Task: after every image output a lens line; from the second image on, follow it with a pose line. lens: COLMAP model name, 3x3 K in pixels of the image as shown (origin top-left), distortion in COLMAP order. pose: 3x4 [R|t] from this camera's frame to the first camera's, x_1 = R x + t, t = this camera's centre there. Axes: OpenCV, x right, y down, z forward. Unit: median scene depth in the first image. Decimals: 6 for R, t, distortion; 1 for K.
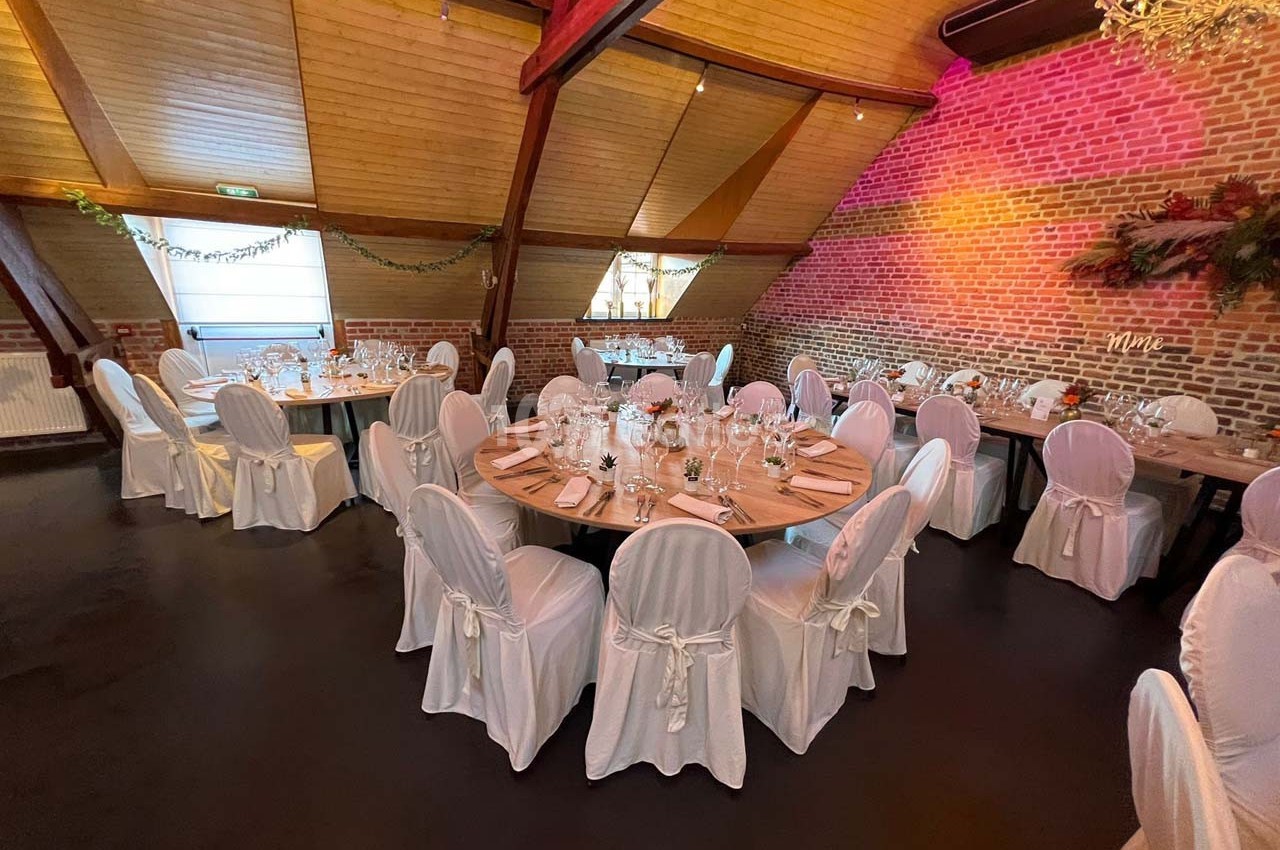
lens RADIAL K [[501.4, 0, 623.0], [0, 501.4, 426.2], [0, 0, 1]] dist [-0.005264, 0.000776]
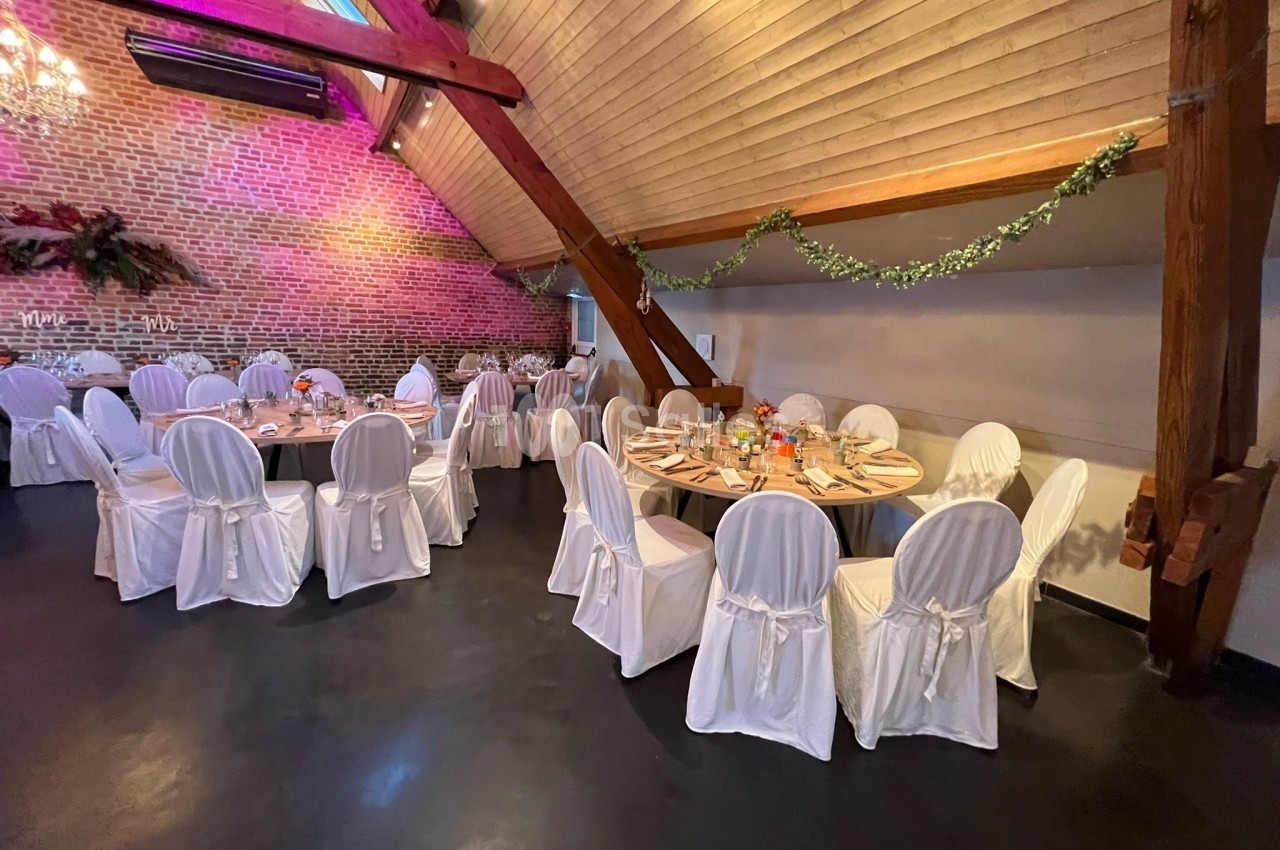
lens RADIAL K [[501.4, 0, 629.2], [0, 501.4, 423.1], [0, 0, 1]] dist [-0.005264, 0.000776]
pose [[-0.046365, -0.219828, 0.974436, -0.307176], [0.227007, 0.947644, 0.224585, 0.122844], [-0.972789, 0.231617, 0.005965, -0.357124]]
